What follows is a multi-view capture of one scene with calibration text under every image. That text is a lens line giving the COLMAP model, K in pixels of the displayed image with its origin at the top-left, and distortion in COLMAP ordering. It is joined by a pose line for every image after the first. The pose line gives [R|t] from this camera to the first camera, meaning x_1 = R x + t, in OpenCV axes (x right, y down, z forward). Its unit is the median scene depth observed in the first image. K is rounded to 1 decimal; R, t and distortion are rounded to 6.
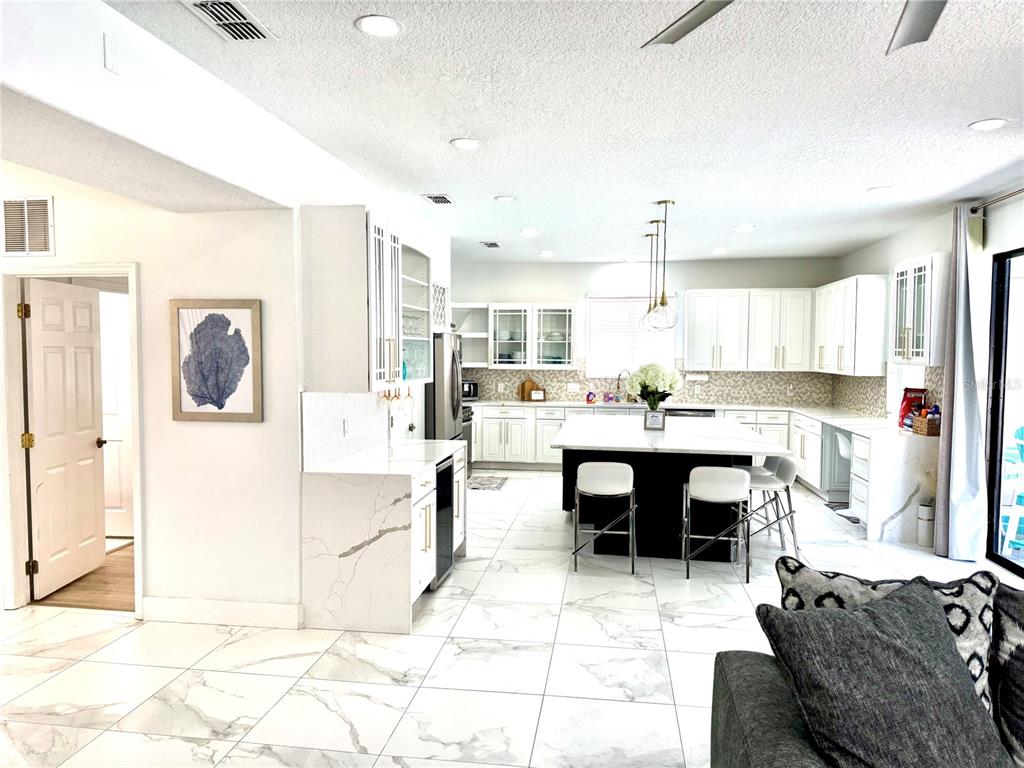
lens RADIAL K [[727.5, 0, 506.7], [0, 727.5, 386.1], [0, 0, 1]] dist [0.045391, -0.060709]
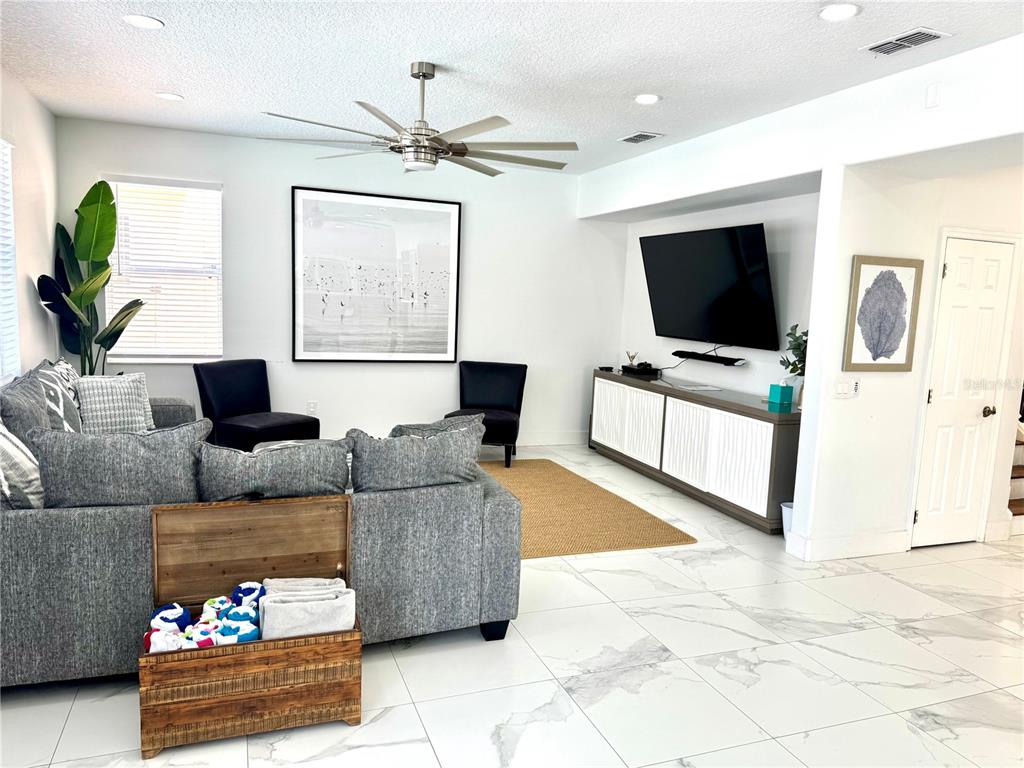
lens RADIAL K [[727.5, 0, 515.8], [0, 727.5, 388.9], [0, 0, 1]] dist [0.045391, -0.060709]
pose [[-0.868915, 0.026244, -0.494265, 0.226090], [-0.067627, 0.982934, 0.171078, -0.021491], [0.490320, 0.182078, -0.852311, 0.494125]]
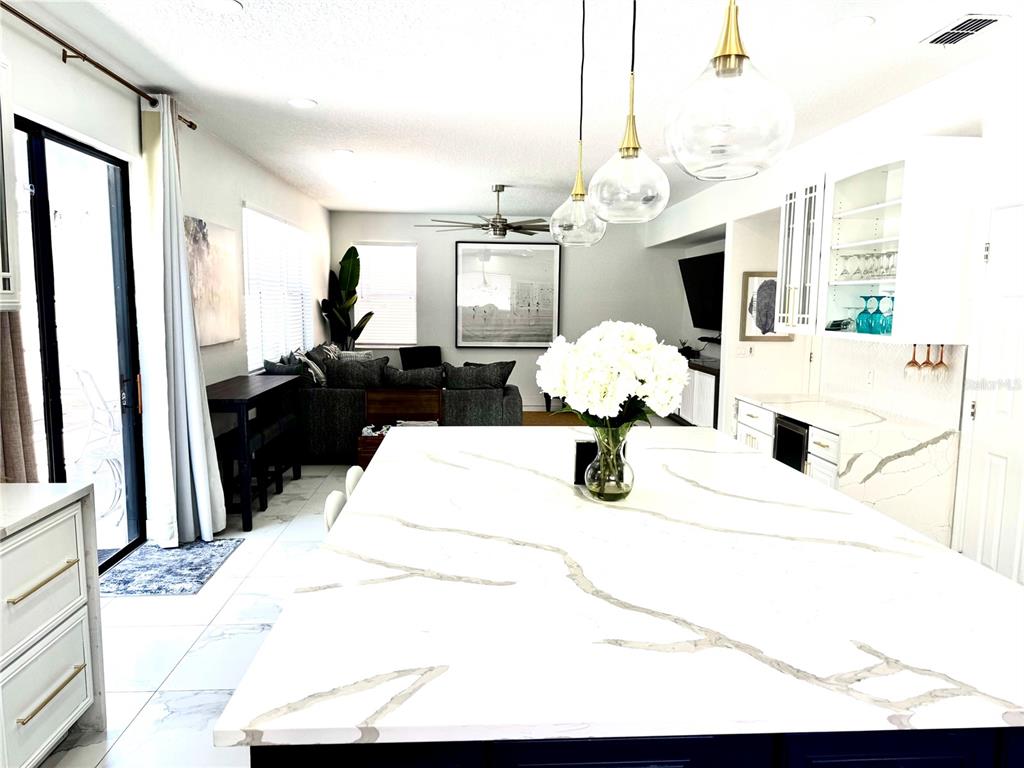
lens RADIAL K [[727.5, 0, 512.5], [0, 727.5, 387.5], [0, 0, 1]] dist [0.045391, -0.060709]
pose [[-0.977552, 0.013431, -0.210264, 0.220655], [-0.022409, 0.985677, 0.167149, -0.036764], [0.209497, 0.168108, -0.963250, 0.787489]]
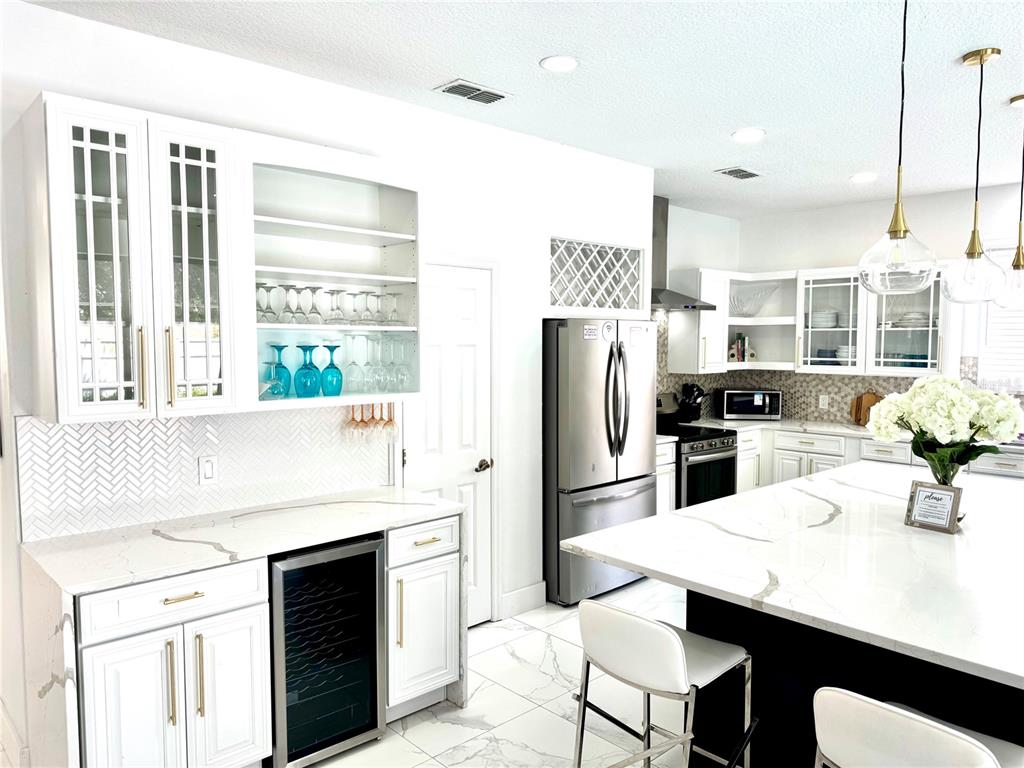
lens RADIAL K [[727.5, 0, 512.9], [0, 727.5, 380.0], [0, 0, 1]] dist [0.045391, -0.060709]
pose [[0.772700, 0.030018, -0.634062, 0.194557], [-0.027692, 0.999524, 0.013573, -0.019076], [0.634168, 0.007071, 0.773163, 0.341760]]
